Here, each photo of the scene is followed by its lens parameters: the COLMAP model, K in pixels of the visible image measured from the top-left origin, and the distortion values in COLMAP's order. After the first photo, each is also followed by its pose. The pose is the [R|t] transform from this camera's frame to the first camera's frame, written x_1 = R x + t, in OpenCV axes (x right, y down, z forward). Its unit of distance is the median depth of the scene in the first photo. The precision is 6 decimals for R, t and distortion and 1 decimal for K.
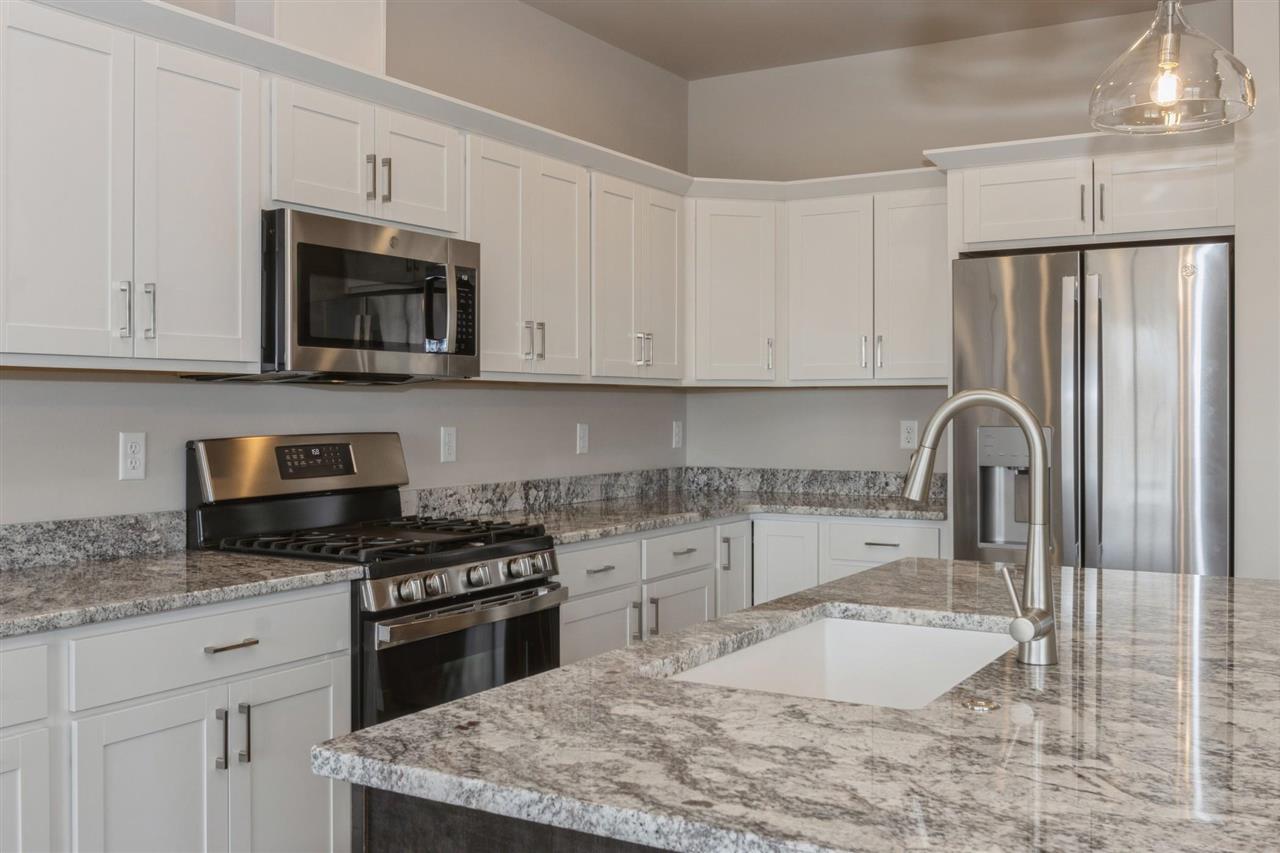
lens RADIAL K [[1242.4, 0, 602.7], [0, 1242.4, 417.4], [0, 0, 1]] dist [-0.020276, 0.000000]
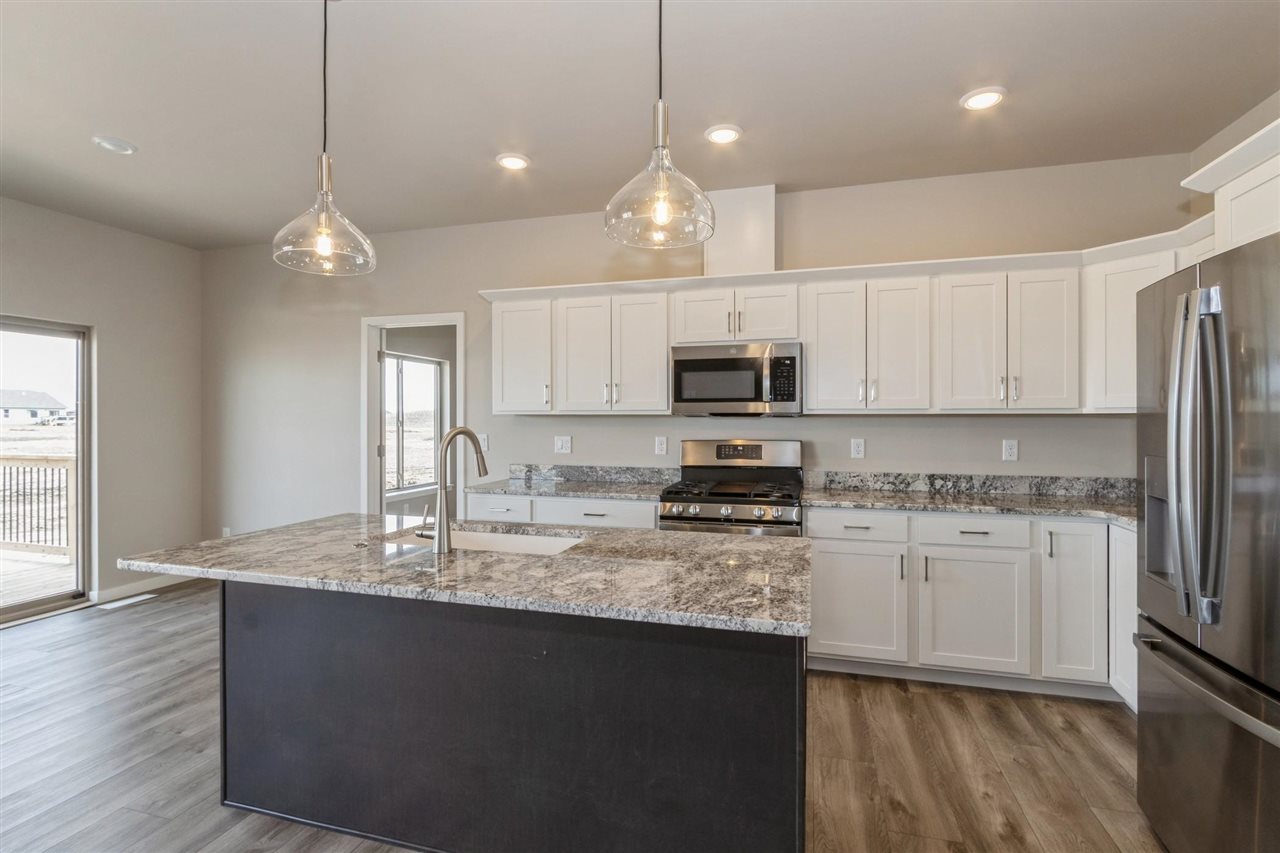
lens RADIAL K [[599.4, 0, 635.3], [0, 599.4, 423.0], [0, 0, 1]] dist [-0.004330, -0.000134]
pose [[0.269378, 0.006135, -0.963015, 0.726843], [-0.007707, 0.999961, 0.004214, -0.019257], [0.963004, 0.006286, 0.269415, 0.521355]]
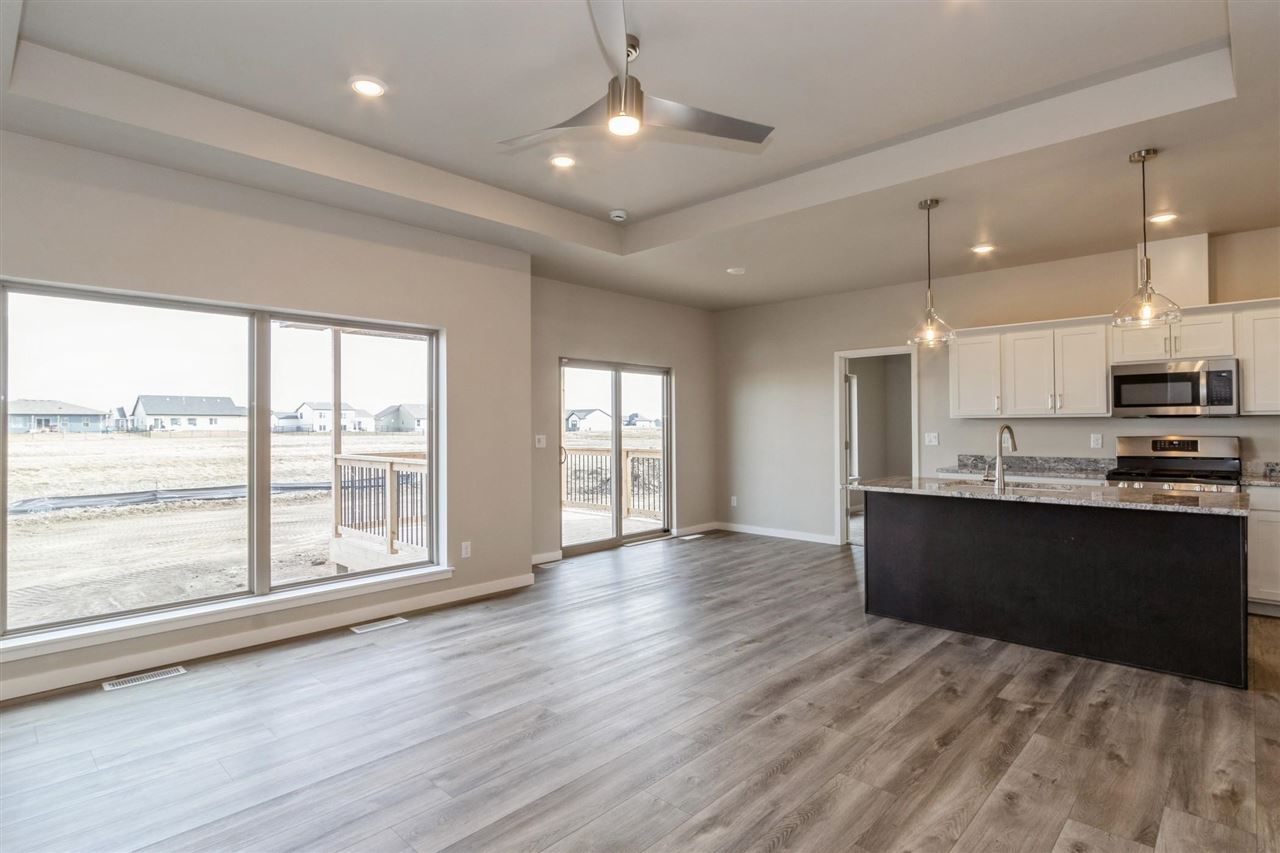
lens RADIAL K [[636.8, 0, 641.8], [0, 636.8, 420.3], [0, 0, 1]] dist [-0.002392, -0.005044]
pose [[-0.208368, -0.005983, -0.978032, 1.373854], [-0.000421, 0.999982, -0.006028, -0.012681], [0.978050, -0.000845, -0.208367, 0.123977]]
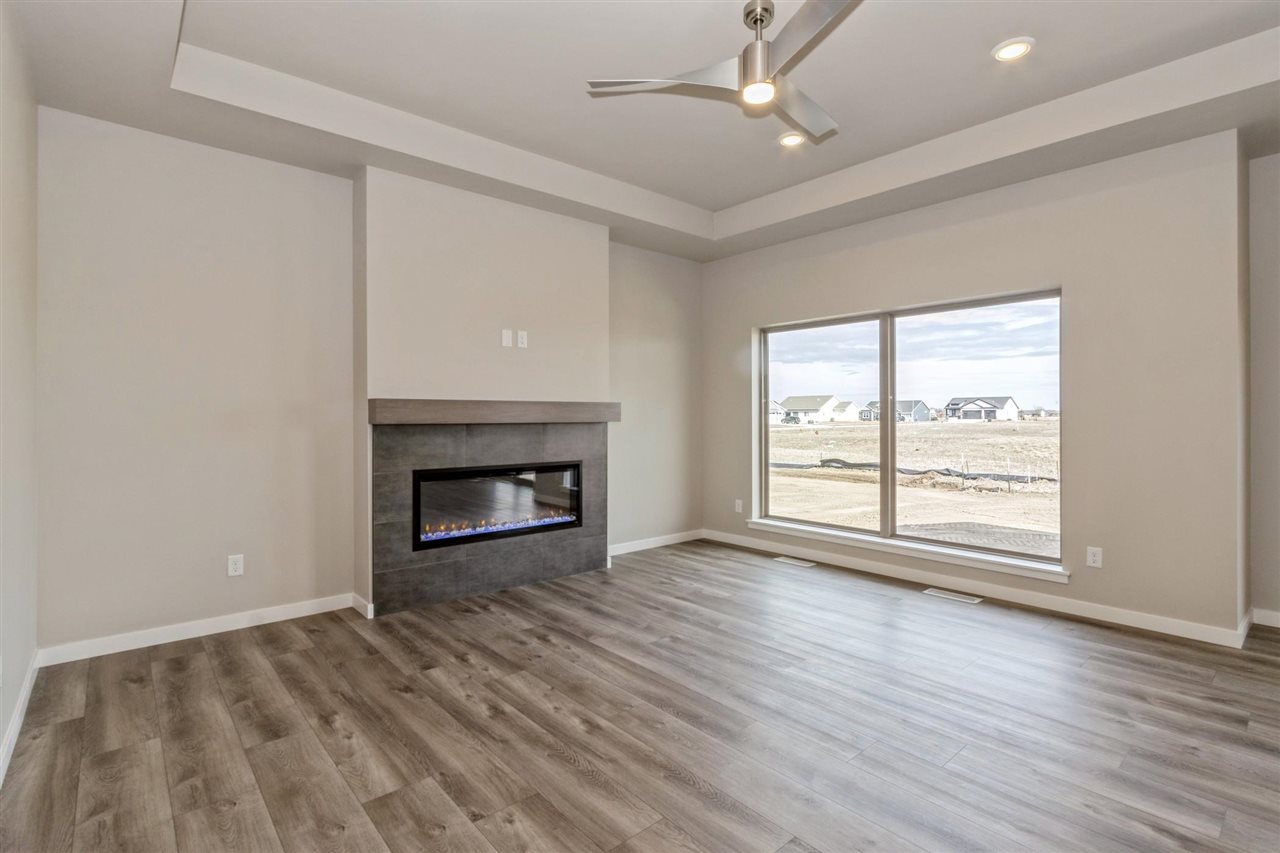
lens RADIAL K [[599.4, 0, 625.9], [0, 599.4, 406.6], [0, 0, 1]] dist [-0.004330, -0.000134]
pose [[-0.952250, 0.008980, 0.305188, 0.551796], [0.005802, 0.999919, -0.011319, 0.009739], [-0.305265, -0.009008, -0.952225, 0.682160]]
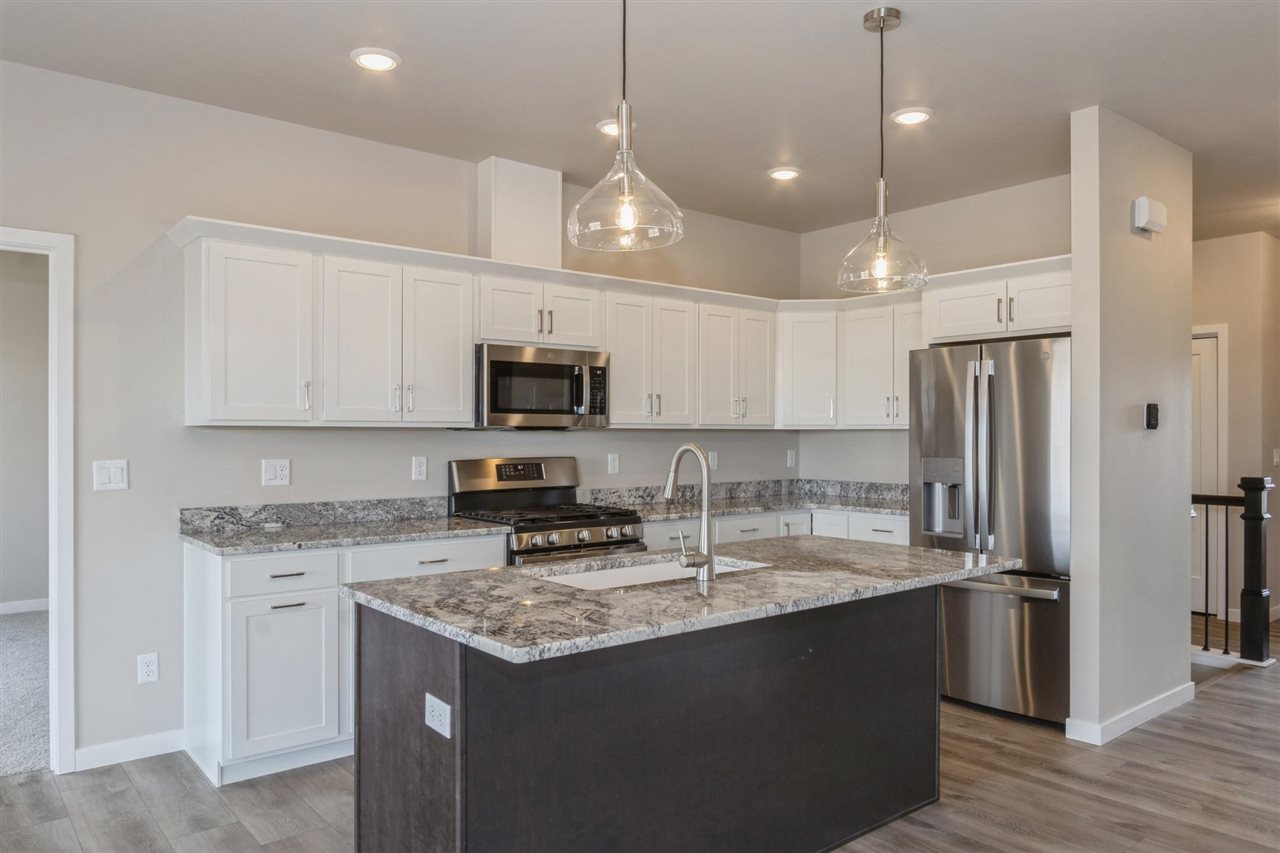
lens RADIAL K [[868.6, 0, 607.3], [0, 868.6, 441.6], [0, 0, 1]] dist [-0.037005, 0.003000]
pose [[0.938474, 0.004214, -0.345323, 0.337732], [-0.003838, 0.999991, 0.001773, -0.013670], [0.345327, -0.000339, 0.938482, -0.183233]]
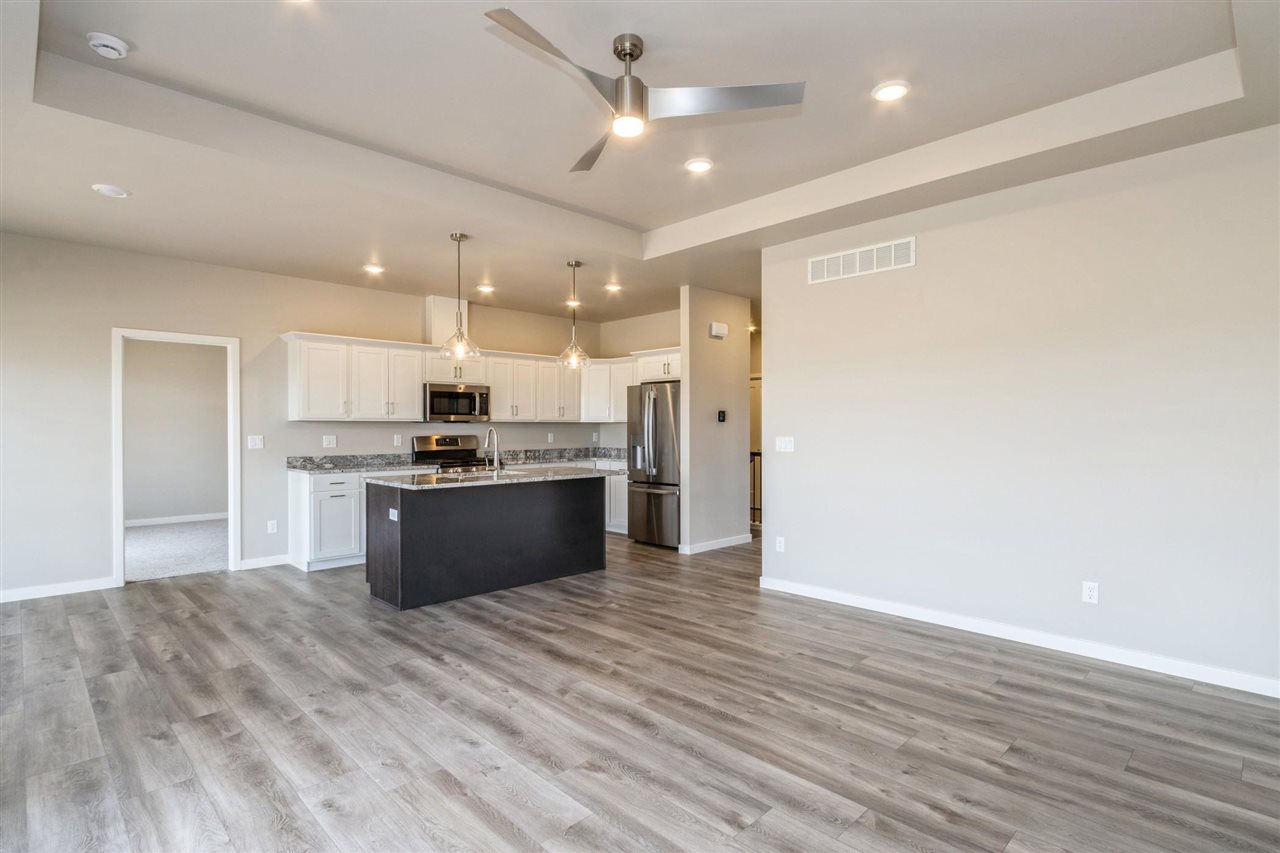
lens RADIAL K [[636.8, 0, 617.3], [0, 636.8, 433.3], [0, 0, 1]] dist [-0.002392, -0.005044]
pose [[0.964995, 0.003038, -0.262250, 0.812708], [-0.002023, 0.999989, 0.004142, -0.003598], [0.262260, -0.003467, 0.964991, -0.813030]]
